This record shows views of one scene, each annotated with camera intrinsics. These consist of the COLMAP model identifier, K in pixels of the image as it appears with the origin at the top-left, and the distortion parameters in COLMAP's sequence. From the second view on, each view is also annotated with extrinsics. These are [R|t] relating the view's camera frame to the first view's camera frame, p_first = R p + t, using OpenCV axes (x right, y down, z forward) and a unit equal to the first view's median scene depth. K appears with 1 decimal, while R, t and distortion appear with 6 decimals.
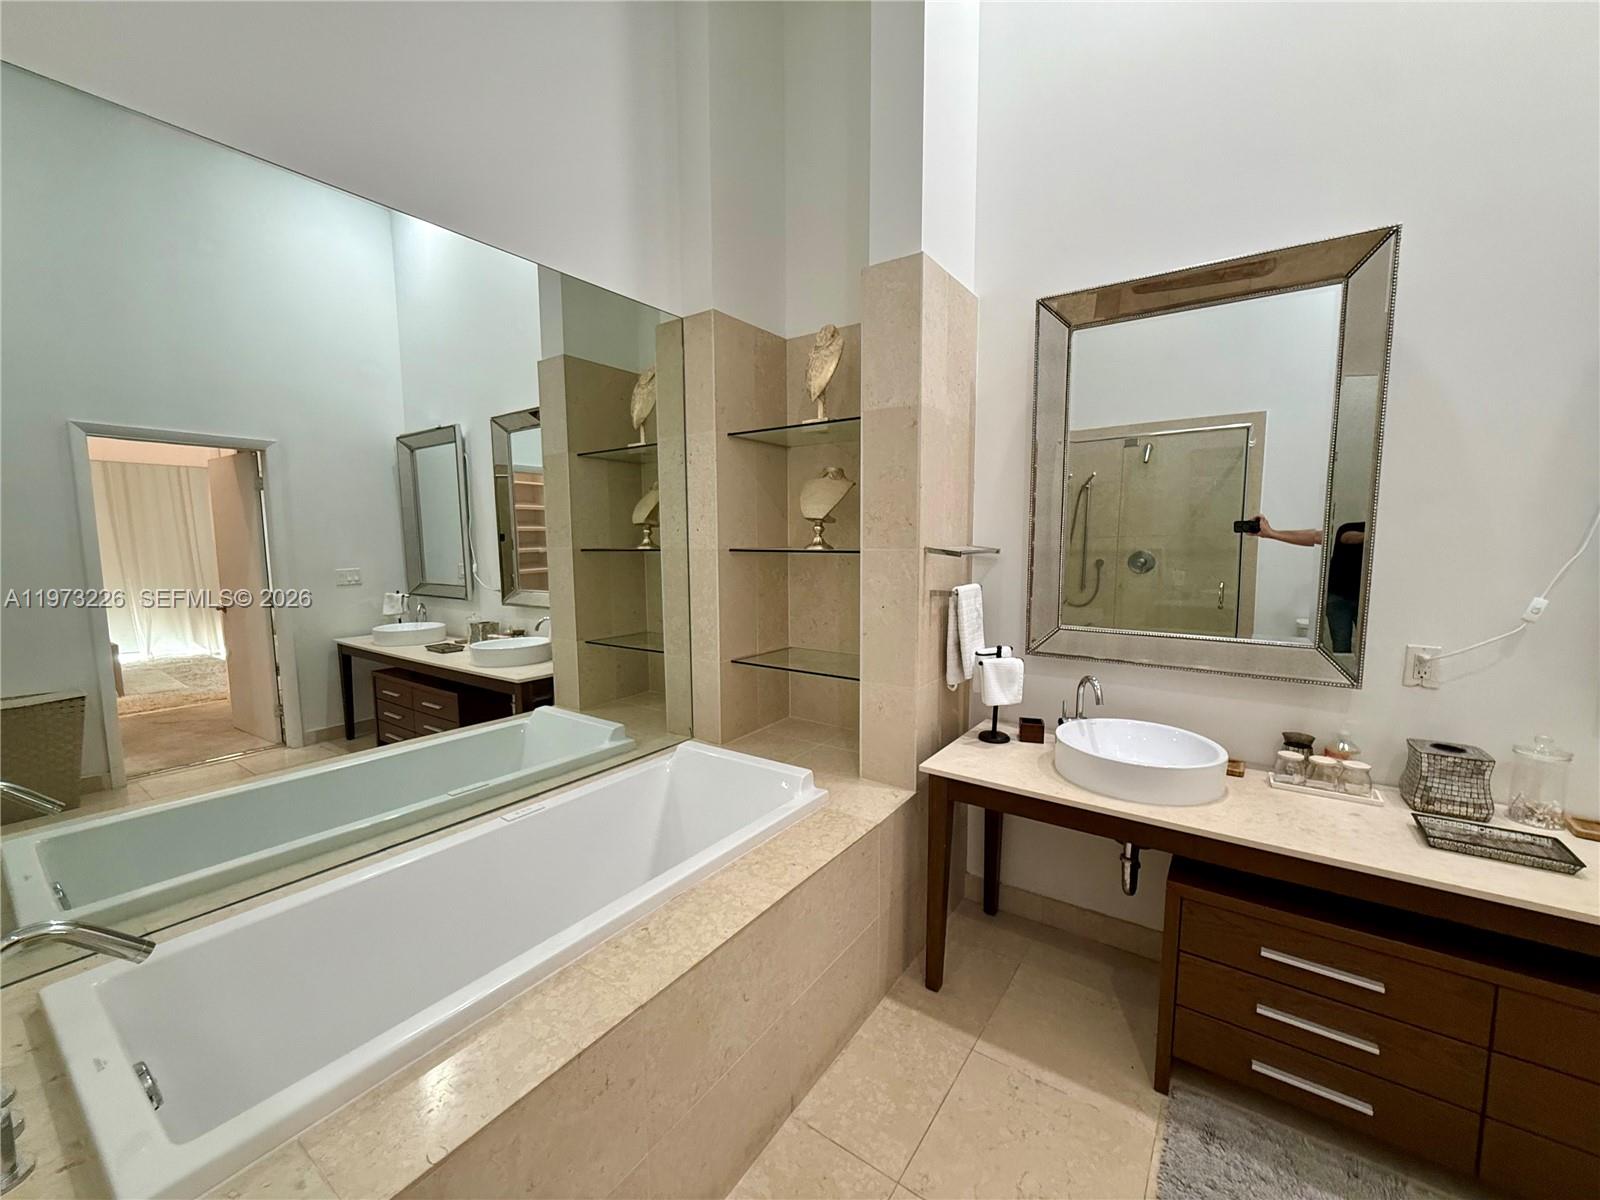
lens RADIAL K [[637.1, 0, 805.2], [0, 637.1, 602.0], [0, 0, 1]] dist [-0.001686, 0.000608]
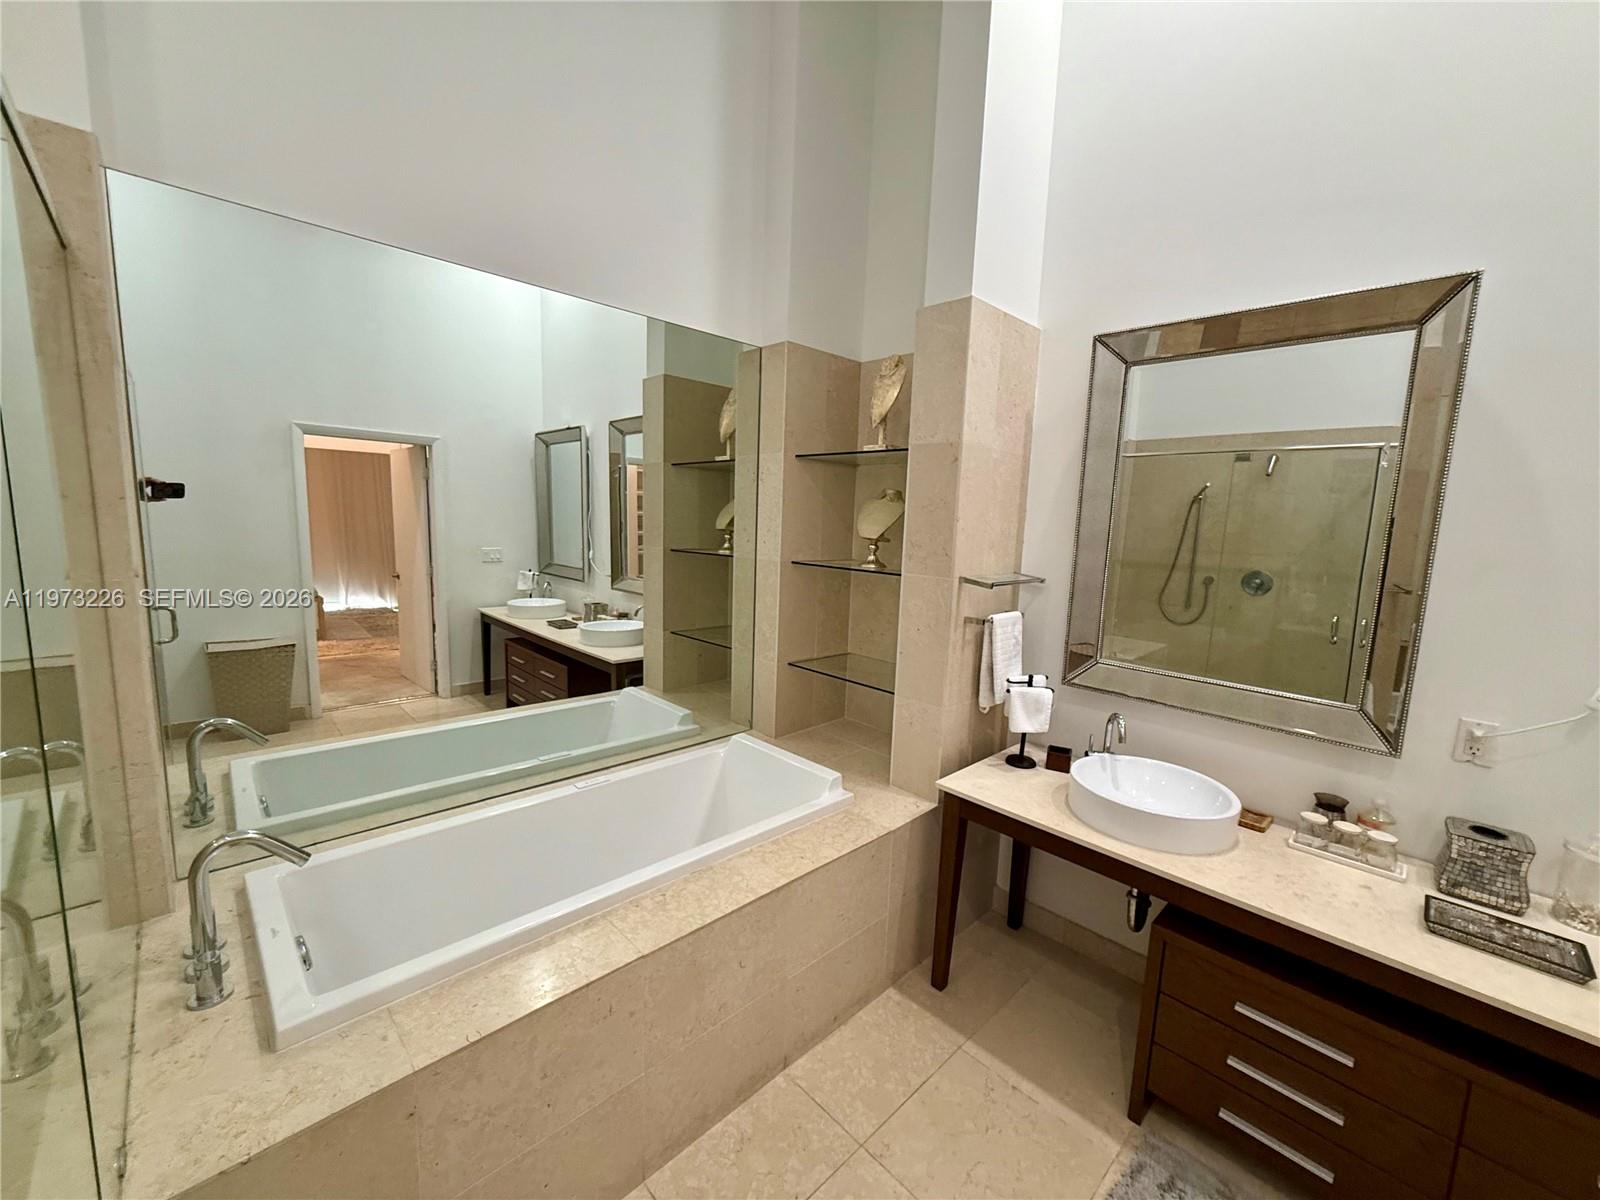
lens RADIAL K [[637.1, 0, 805.2], [0, 637.1, 602.0], [0, 0, 1]] dist [-0.001686, 0.000608]
pose [[0.981359, 0.065582, -0.180649, 0.125672], [-0.060394, 0.997593, 0.034077, -0.062721], [0.182449, -0.022531, 0.982957, -0.079764]]
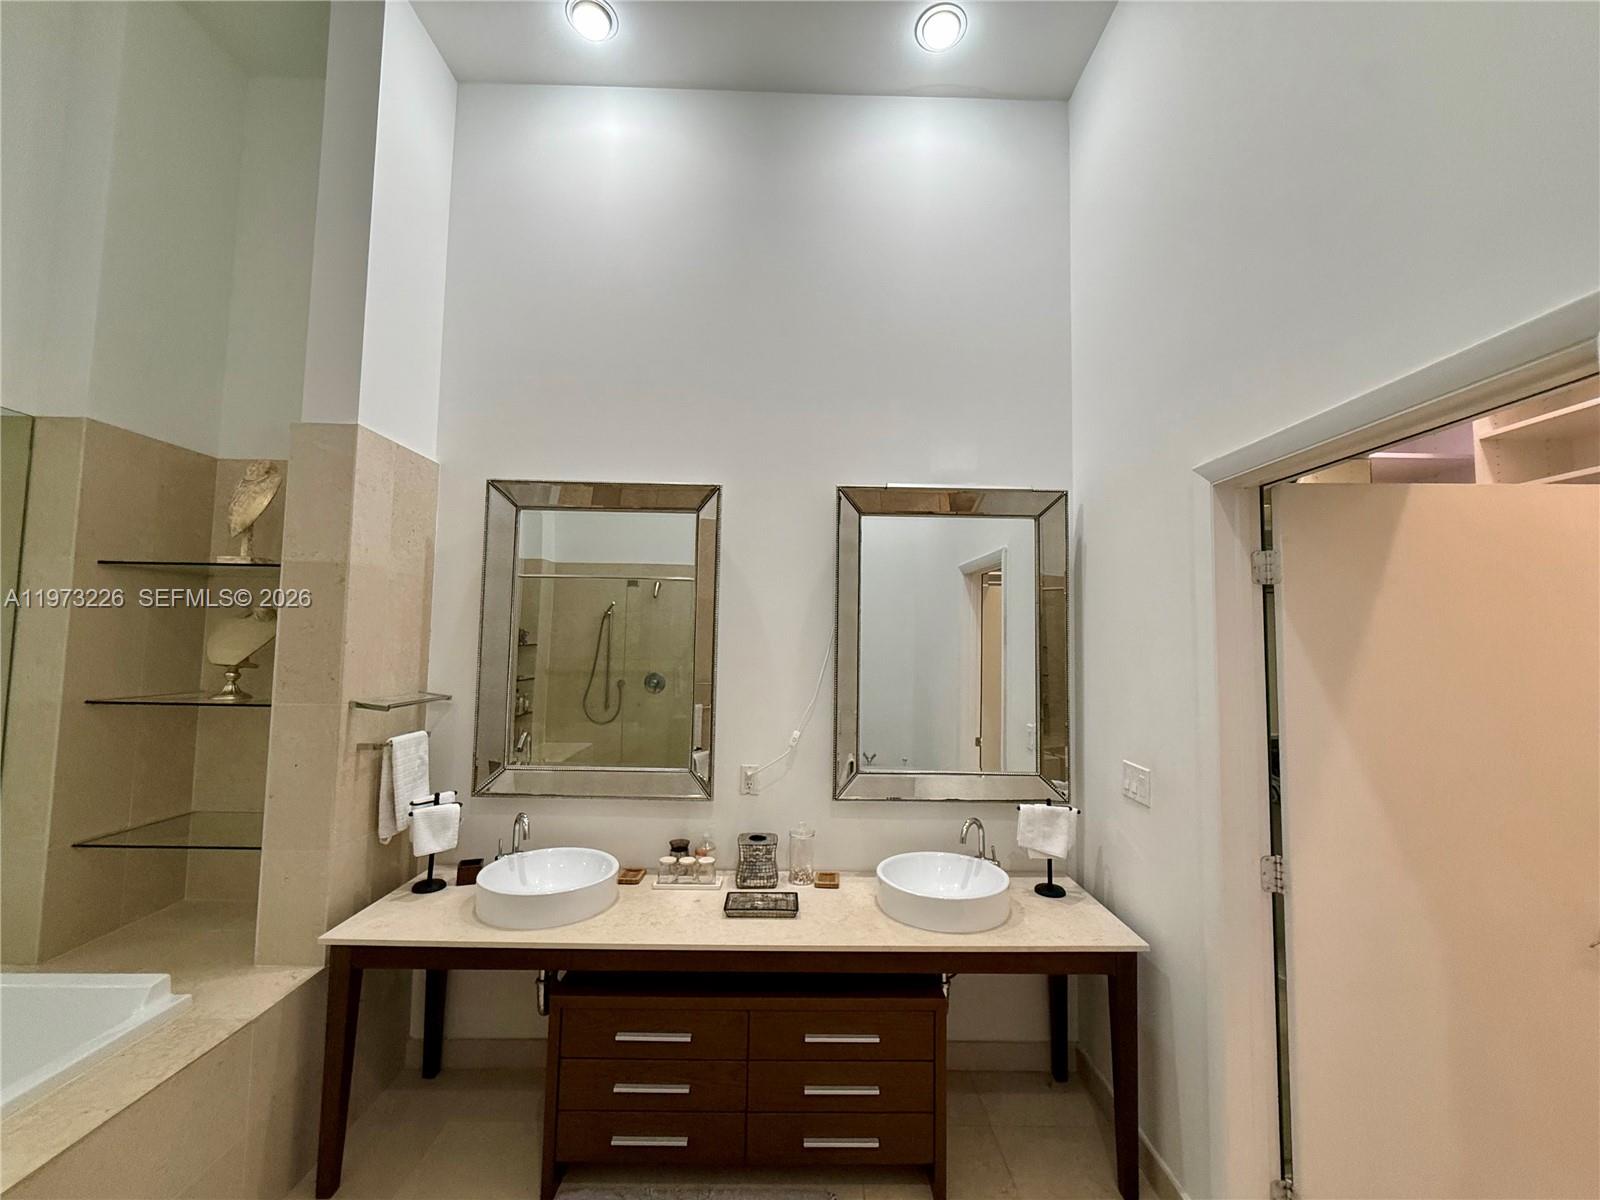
lens RADIAL K [[637.1, 0, 805.2], [0, 637.1, 602.0], [0, 0, 1]] dist [-0.001686, 0.000608]
pose [[0.810353, 0.055178, 0.583338, 0.170017], [0.038199, 0.988463, -0.146563, -0.064601], [-0.584695, 0.141051, 0.798897, -0.227182]]
